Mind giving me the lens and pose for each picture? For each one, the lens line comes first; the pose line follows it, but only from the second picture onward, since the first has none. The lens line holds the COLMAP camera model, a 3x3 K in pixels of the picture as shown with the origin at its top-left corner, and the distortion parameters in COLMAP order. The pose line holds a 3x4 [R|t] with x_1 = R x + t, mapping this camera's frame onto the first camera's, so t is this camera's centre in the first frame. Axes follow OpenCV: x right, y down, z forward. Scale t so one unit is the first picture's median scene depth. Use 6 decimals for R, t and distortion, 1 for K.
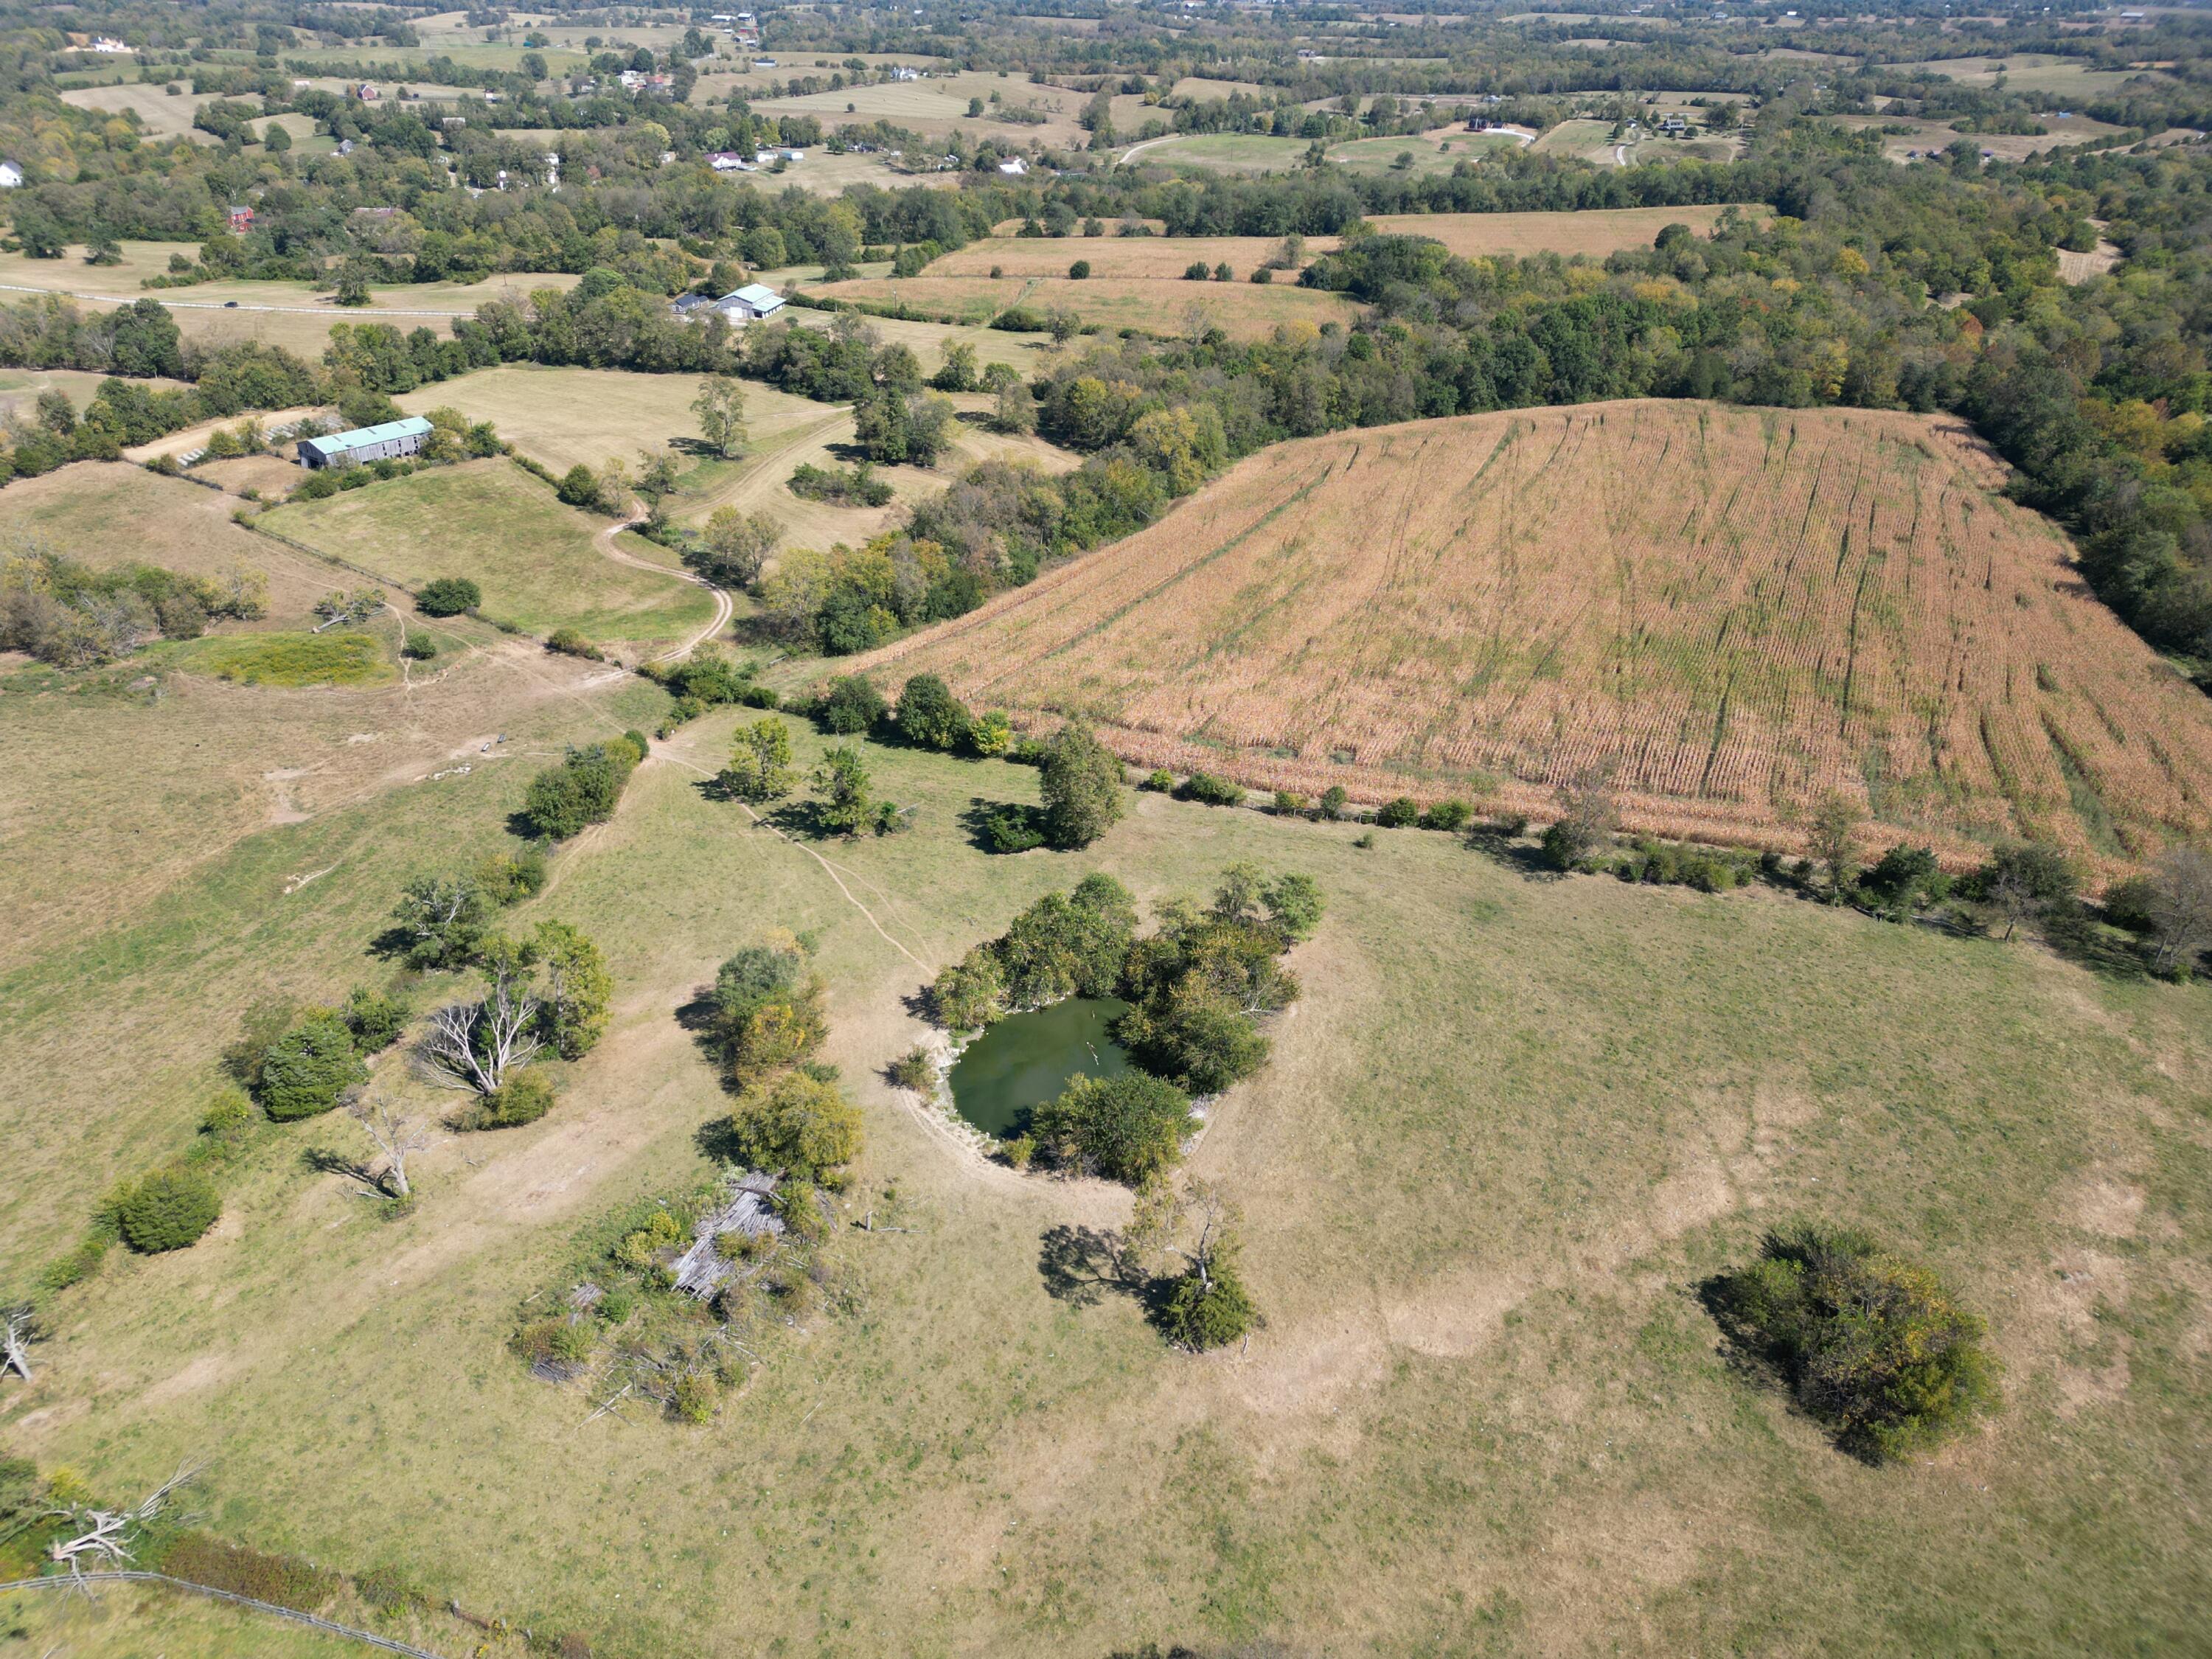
lens RADIAL K [[1604.2, 0, 1106.0], [0, 1604.2, 829.5], [0, 0, 1]] dist [0.062386, -0.044829]
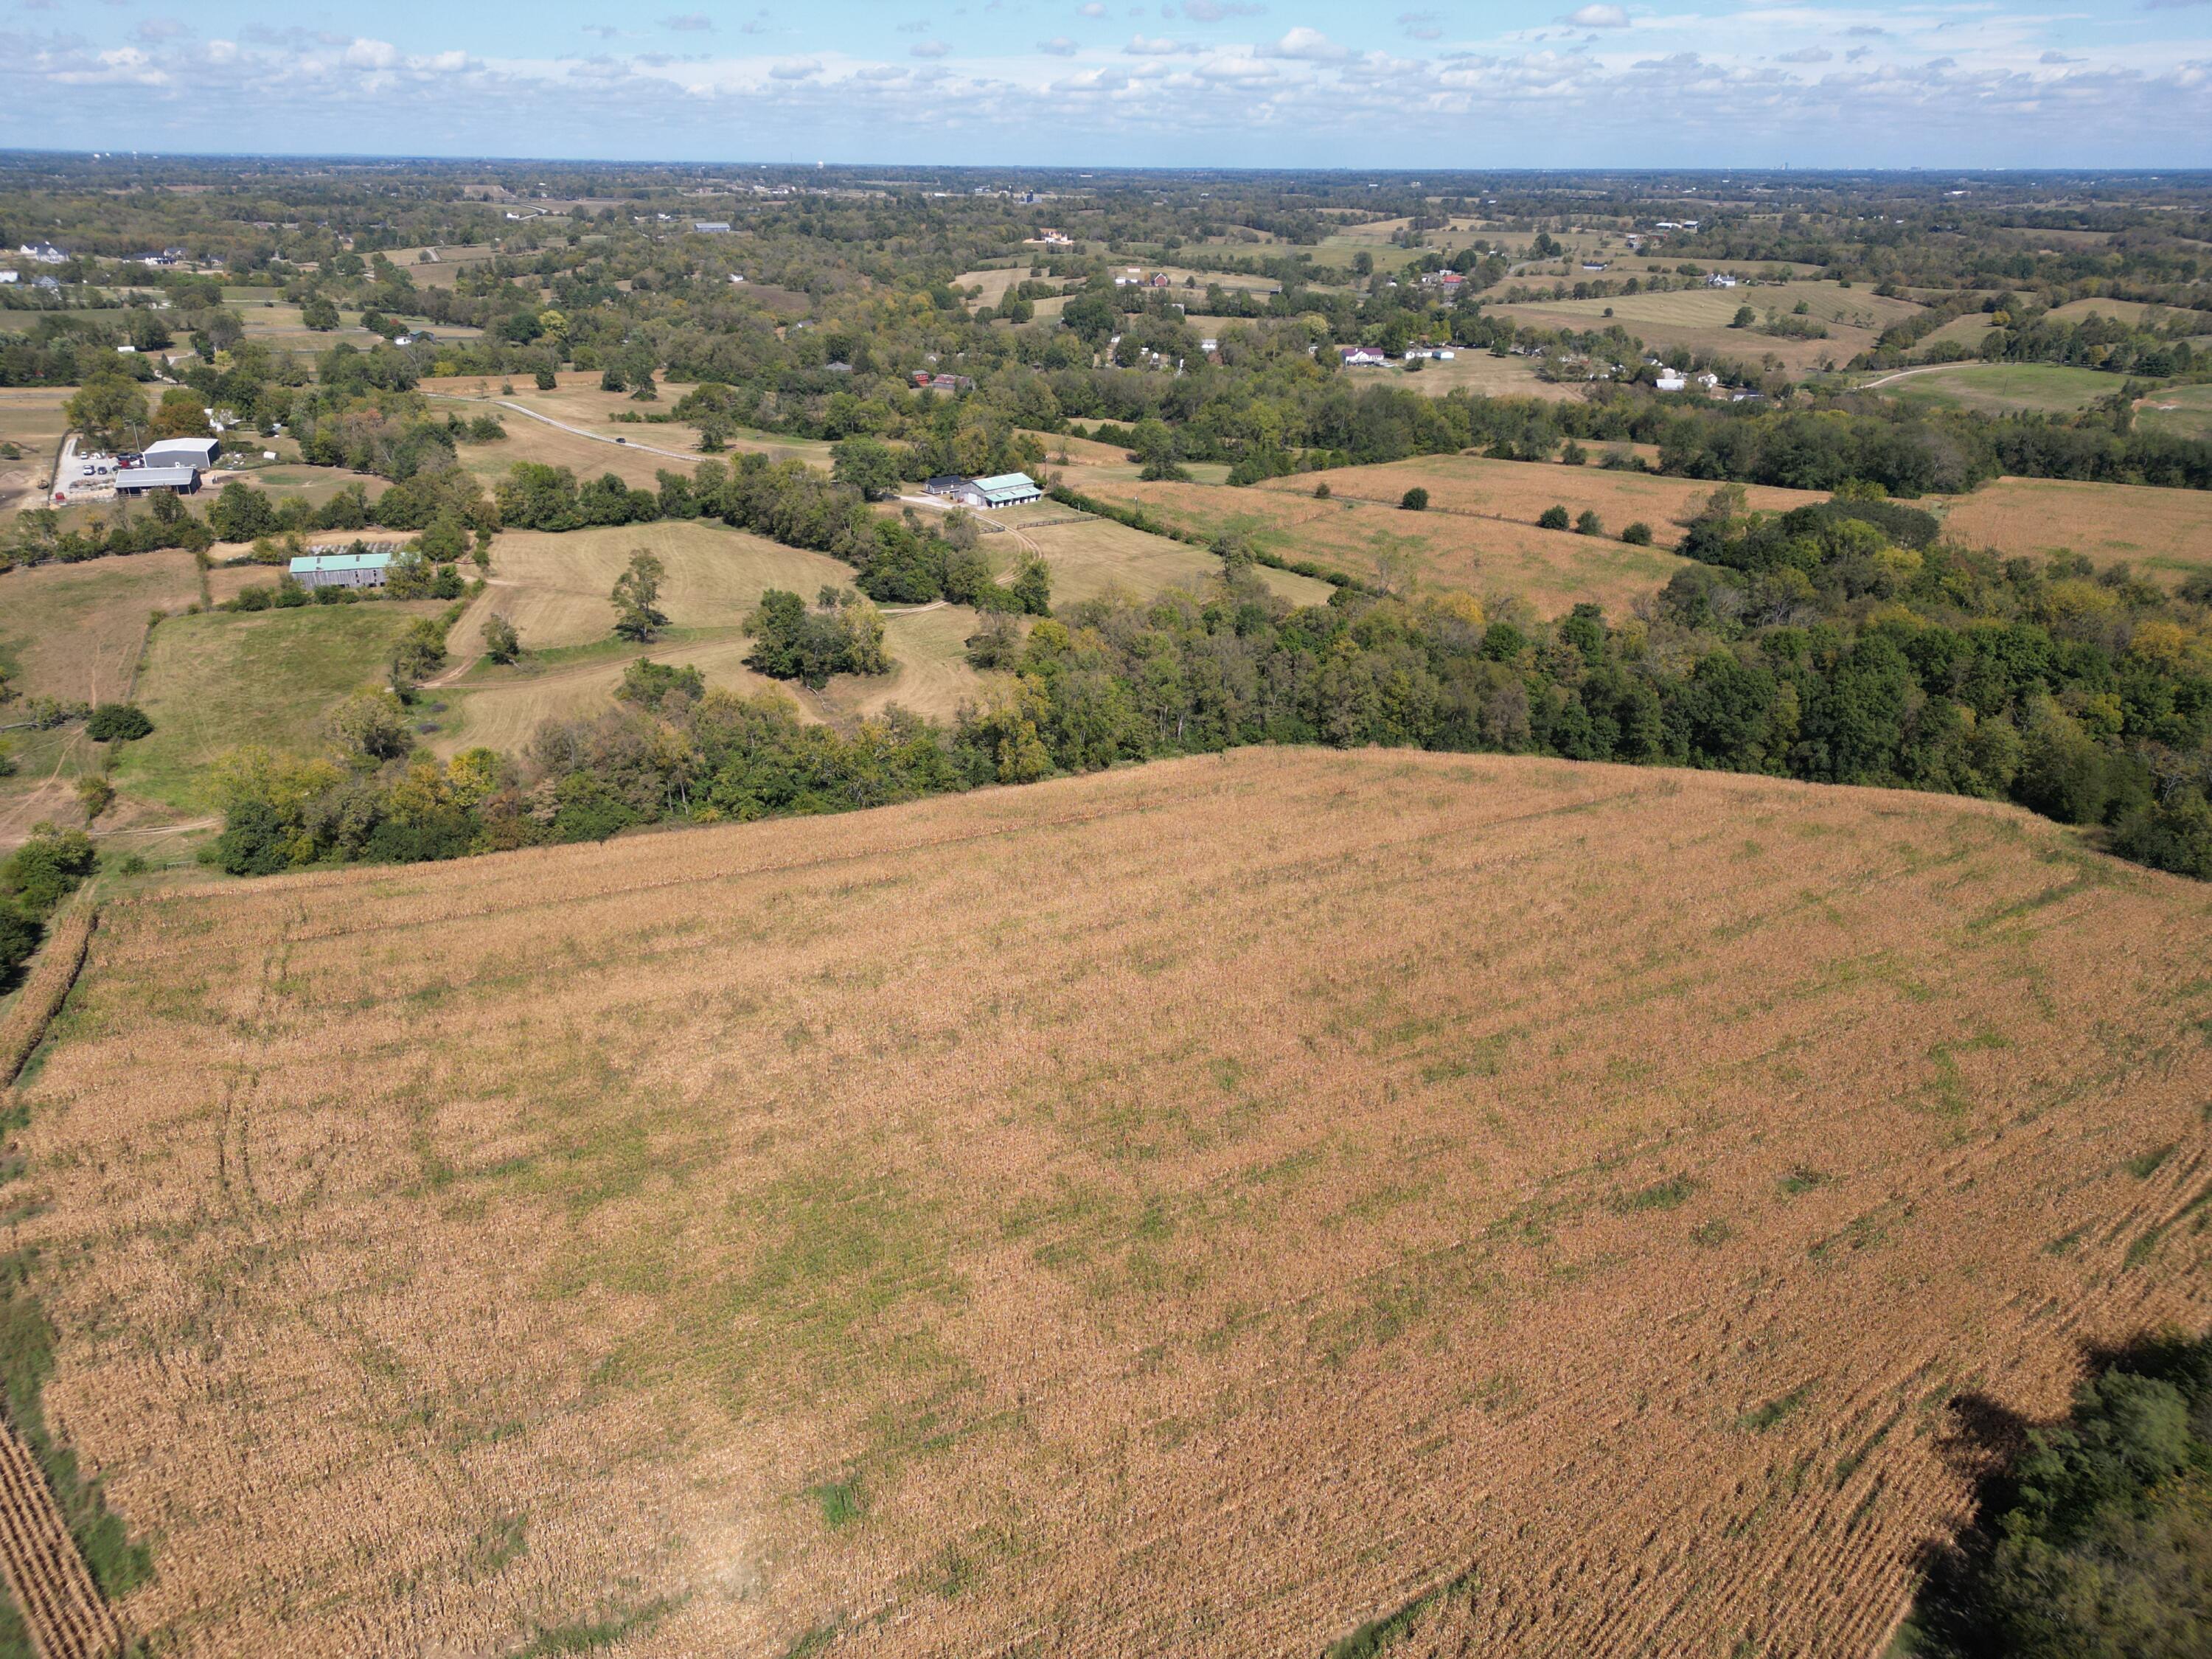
lens RADIAL K [[1604.2, 0, 1106.0], [0, 1604.2, 829.5], [0, 0, 1]] dist [0.062386, -0.044829]
pose [[0.812392, 0.225661, -0.537676, 0.331341], [-0.282496, 0.958959, -0.024359, -0.122767], [0.510113, 0.171681, 0.842799, 0.264037]]
